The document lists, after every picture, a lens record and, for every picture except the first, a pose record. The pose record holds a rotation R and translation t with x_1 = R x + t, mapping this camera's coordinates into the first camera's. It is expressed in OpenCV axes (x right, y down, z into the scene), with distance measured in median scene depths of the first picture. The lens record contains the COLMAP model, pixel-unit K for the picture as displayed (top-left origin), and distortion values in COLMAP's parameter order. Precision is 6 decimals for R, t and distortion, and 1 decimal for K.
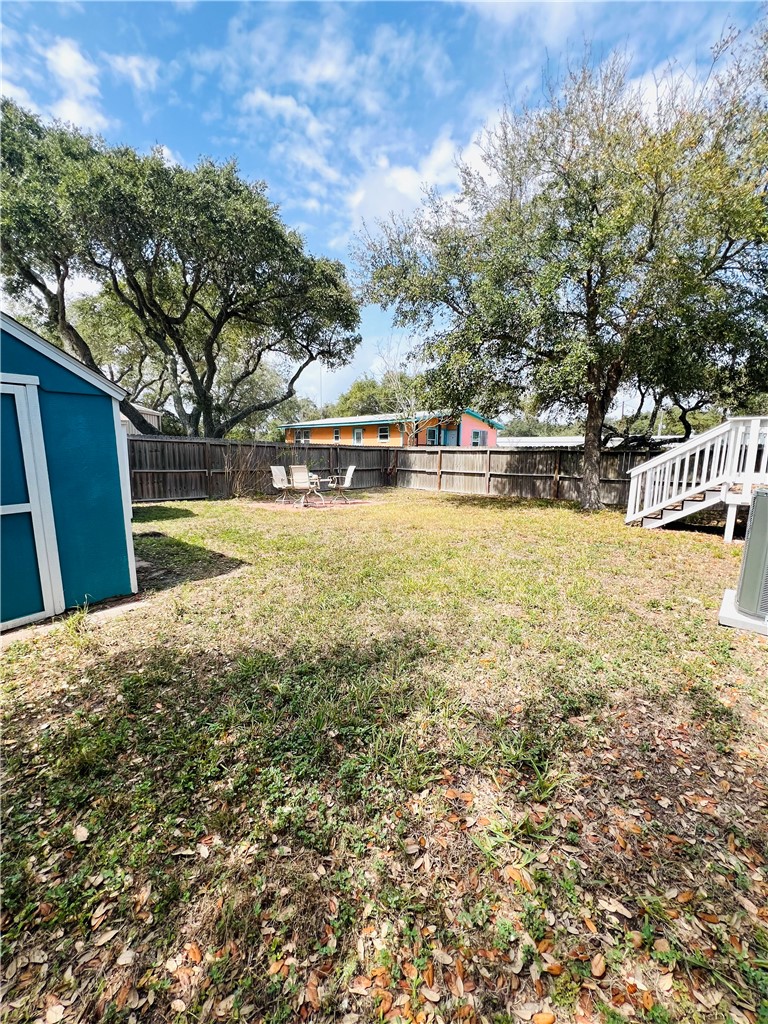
lens RADIAL K [[412.4, 0, 385.3], [0, 412.4, 512.1], [0, 0, 1]] dist [-0.004122, 0.000854]
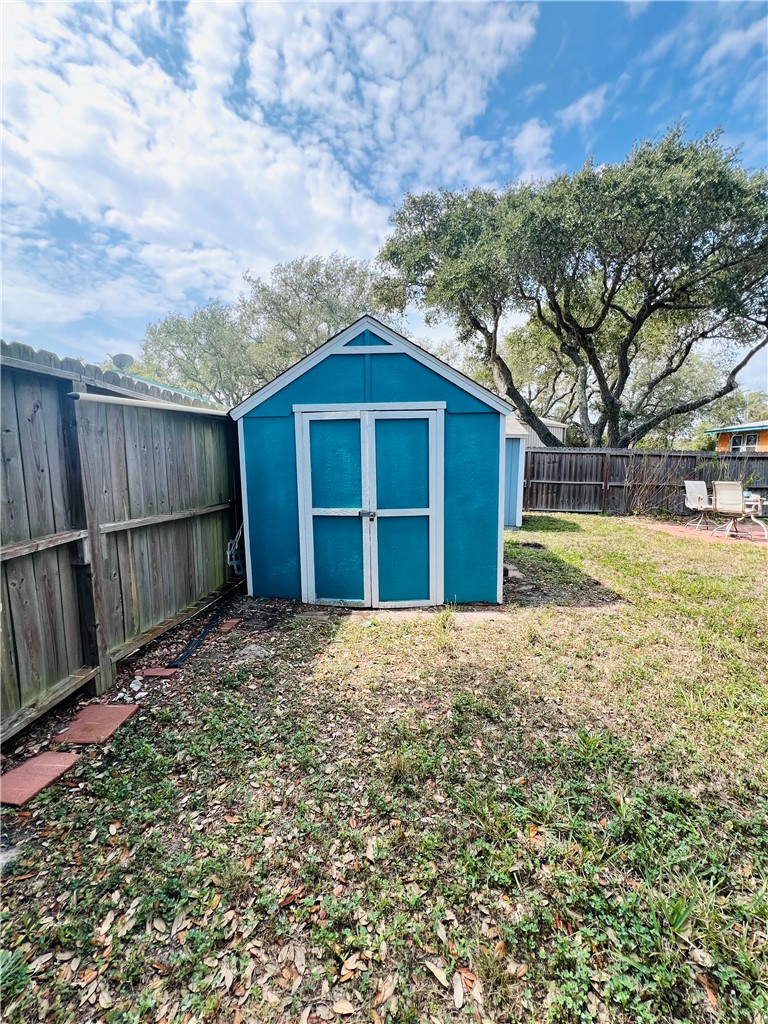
lens RADIAL K [[413.9, 0, 384.1], [0, 413.9, 510.3], [0, 0, 1]] dist [-0.002659, -0.001268]
pose [[0.614571, 0.086272, -0.784130, -0.001887], [-0.109846, 0.993677, 0.023235, -0.023098], [0.781176, 0.071854, 0.620162, 0.123283]]
